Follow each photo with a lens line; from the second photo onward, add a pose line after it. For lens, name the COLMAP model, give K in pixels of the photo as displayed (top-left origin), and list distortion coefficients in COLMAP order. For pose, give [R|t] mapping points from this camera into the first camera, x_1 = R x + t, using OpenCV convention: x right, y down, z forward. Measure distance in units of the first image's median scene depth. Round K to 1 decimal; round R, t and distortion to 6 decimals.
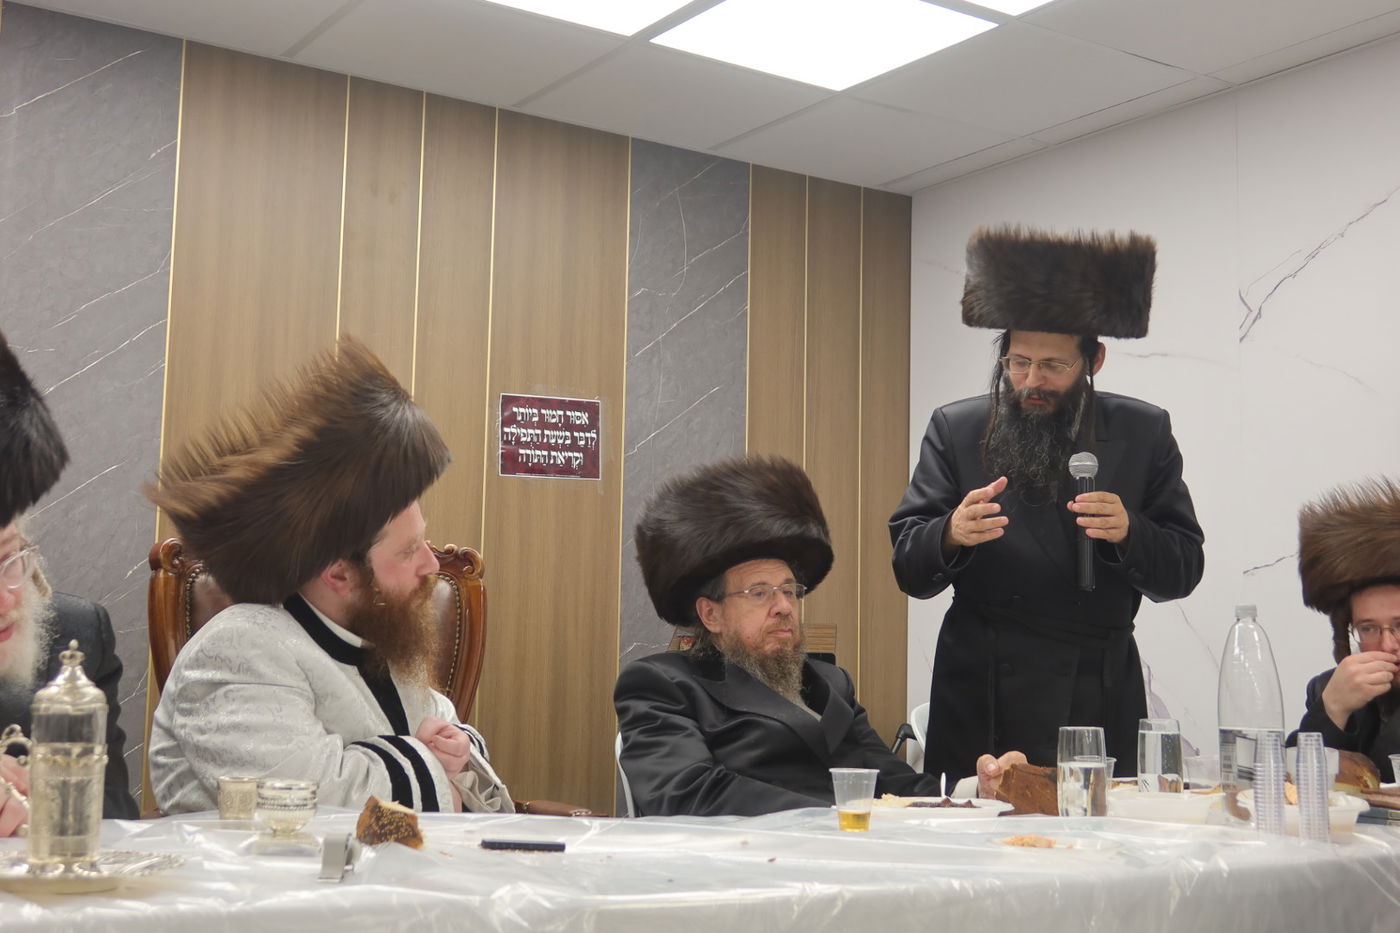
lens RADIAL K [[1707.7, 0, 706.2], [0, 1707.7, 469.3], [0, 0, 1]] dist [-0.005066, 0.000000]
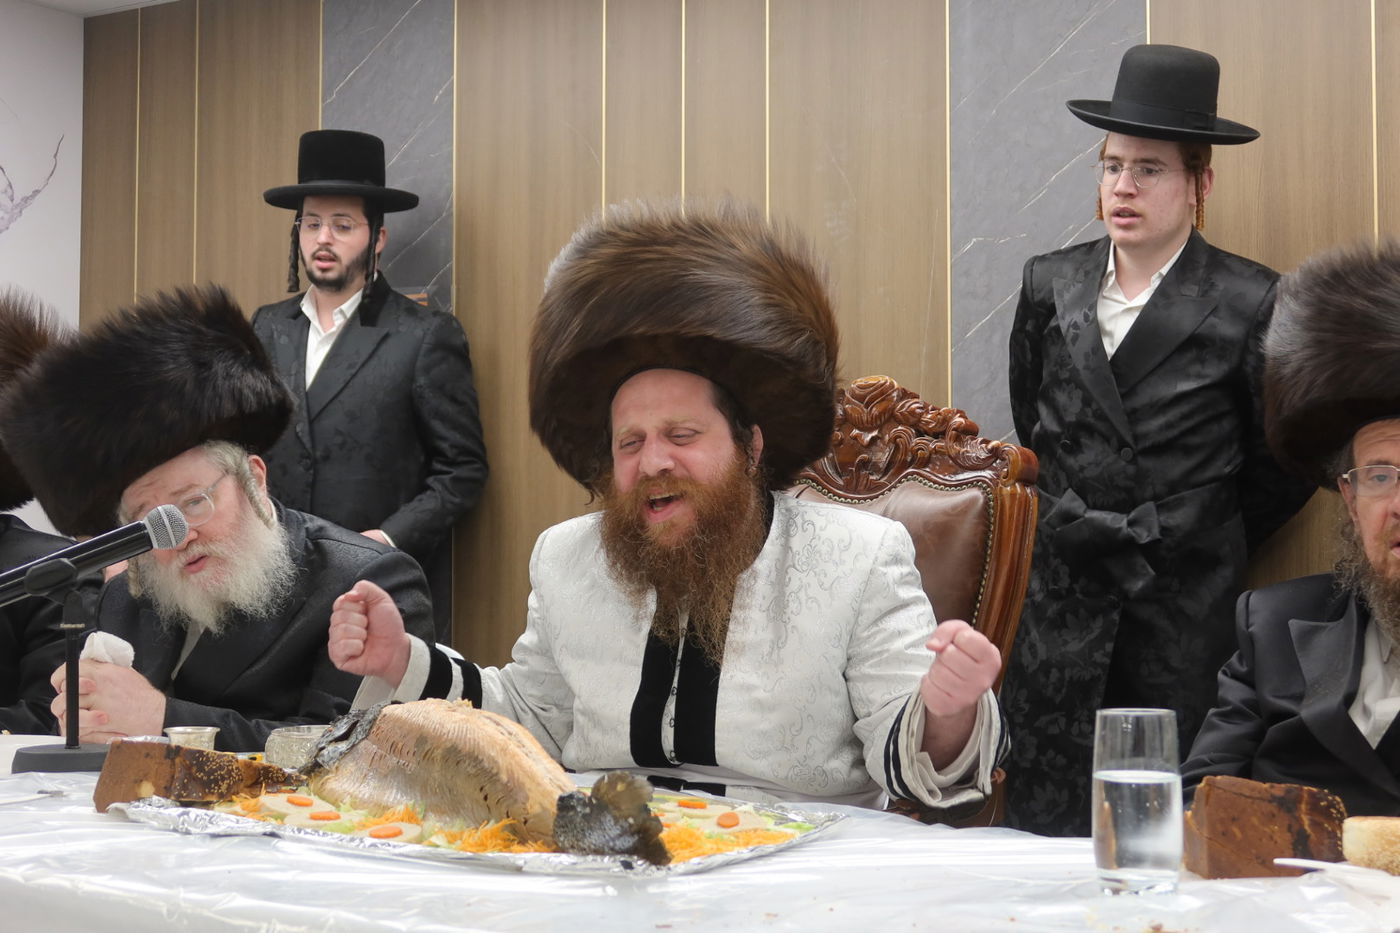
lens RADIAL K [[2117.7, 0, 701.9], [0, 2117.7, 460.8], [0, 0, 1]] dist [0.004047, 0.000000]
pose [[0.418608, -0.060272, -0.906165, 0.440187], [0.107798, 0.994039, -0.016319, 0.037251], [0.901747, -0.090851, 0.422609, 0.334404]]
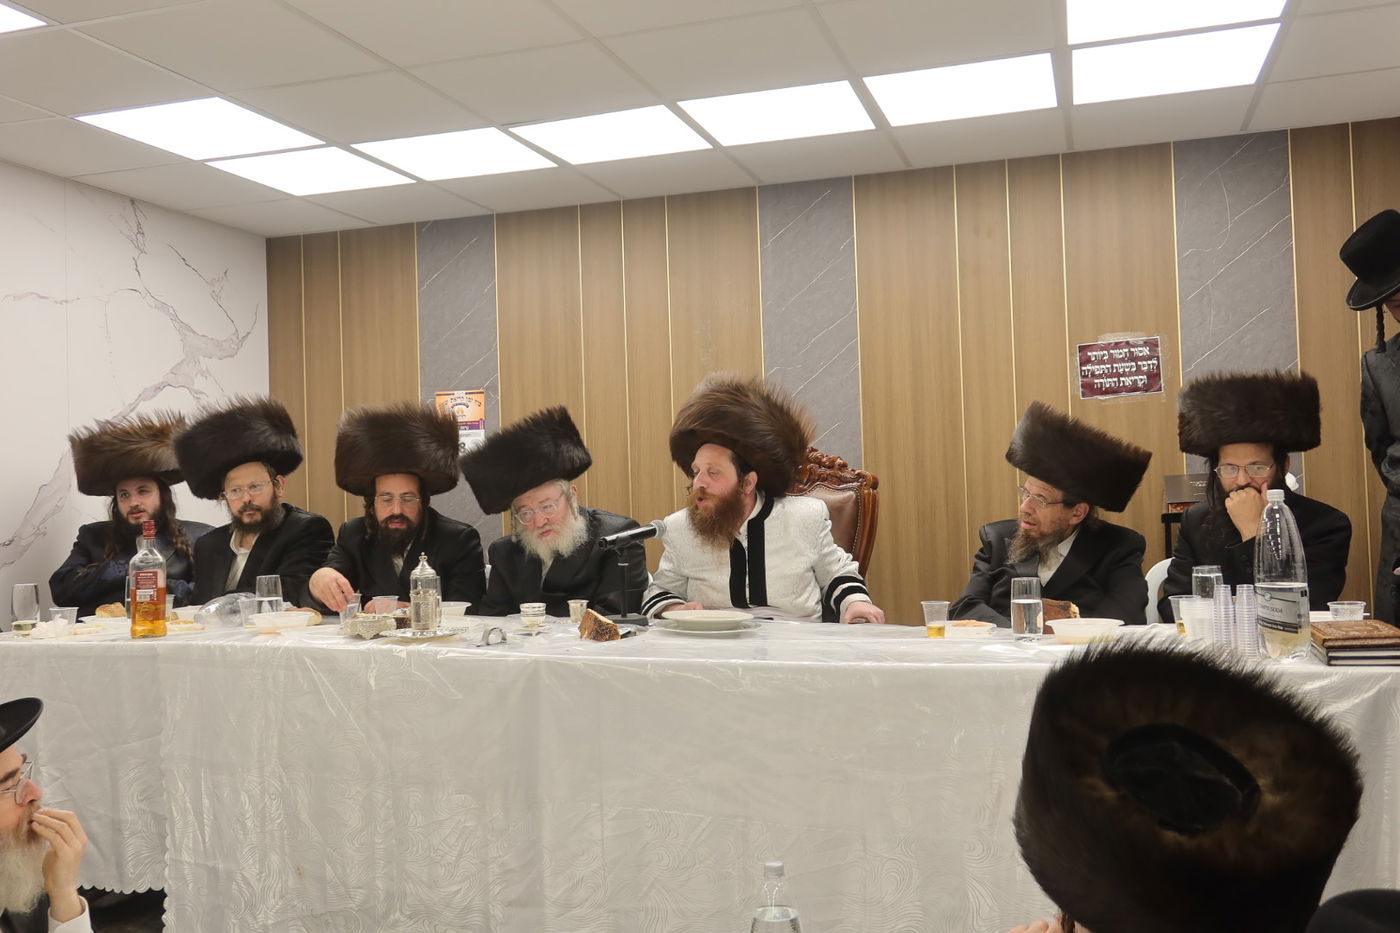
lens RADIAL K [[1300.5, 0, 693.3], [0, 1300.5, 467.6], [0, 0, 1]] dist [0.030188, 0.000000]
pose [[0.623412, -0.054938, -0.779961, 0.562399], [0.129605, 0.990990, 0.033789, -0.019613], [0.771077, -0.122152, 0.624916, 0.000227]]
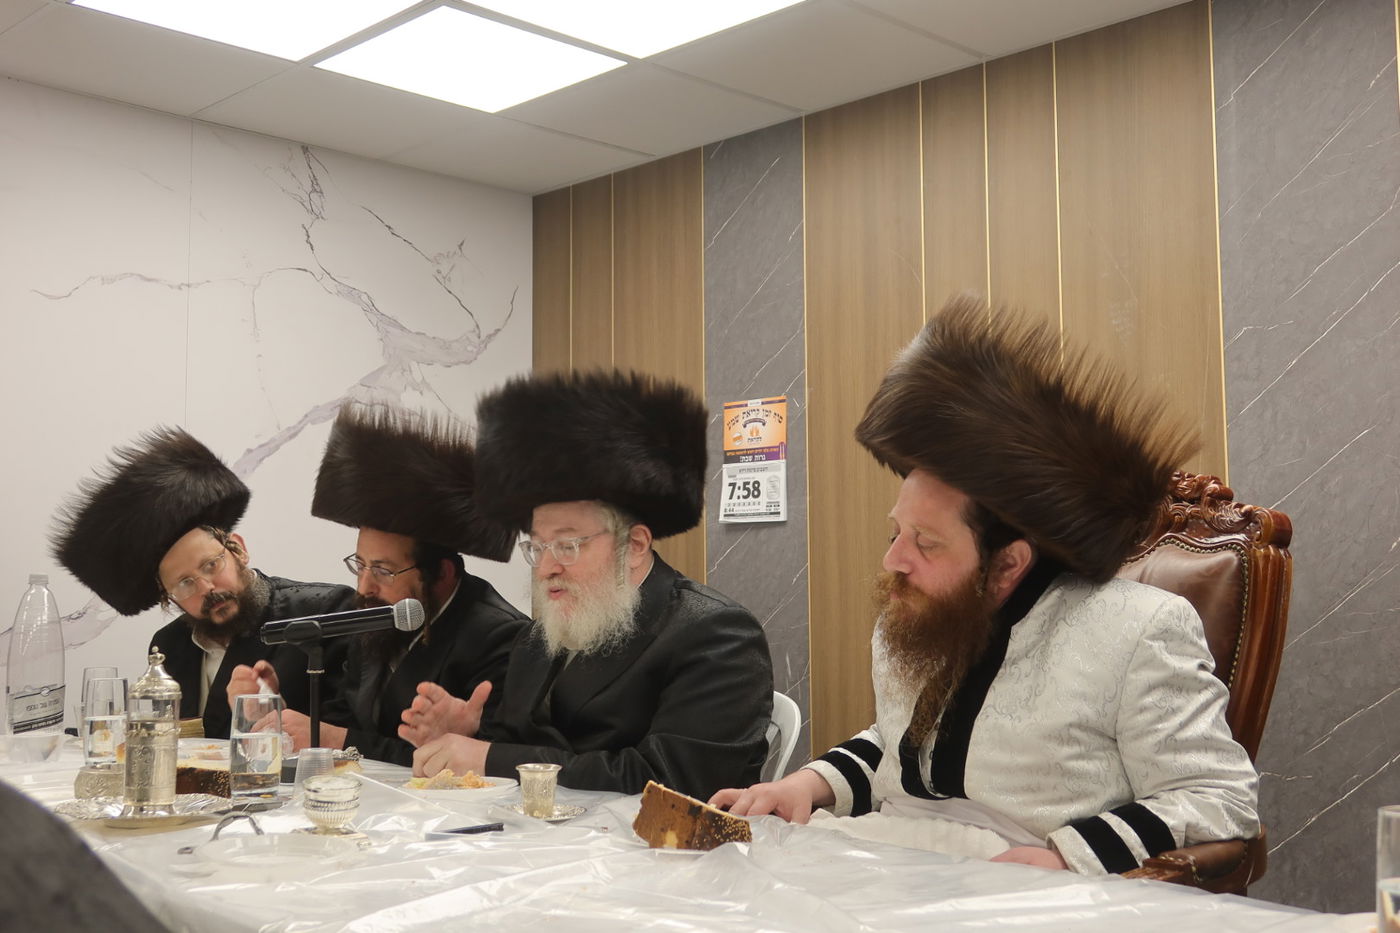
lens RADIAL K [[1564.4, 0, 698.3], [0, 1564.4, 458.8], [0, 0, 1]] dist [0.005307, 0.000000]
pose [[0.193739, -0.109357, -0.974939, 0.352732], [0.118375, 0.989113, -0.087424, 0.038627], [0.973885, -0.098471, 0.204575, 0.413602]]
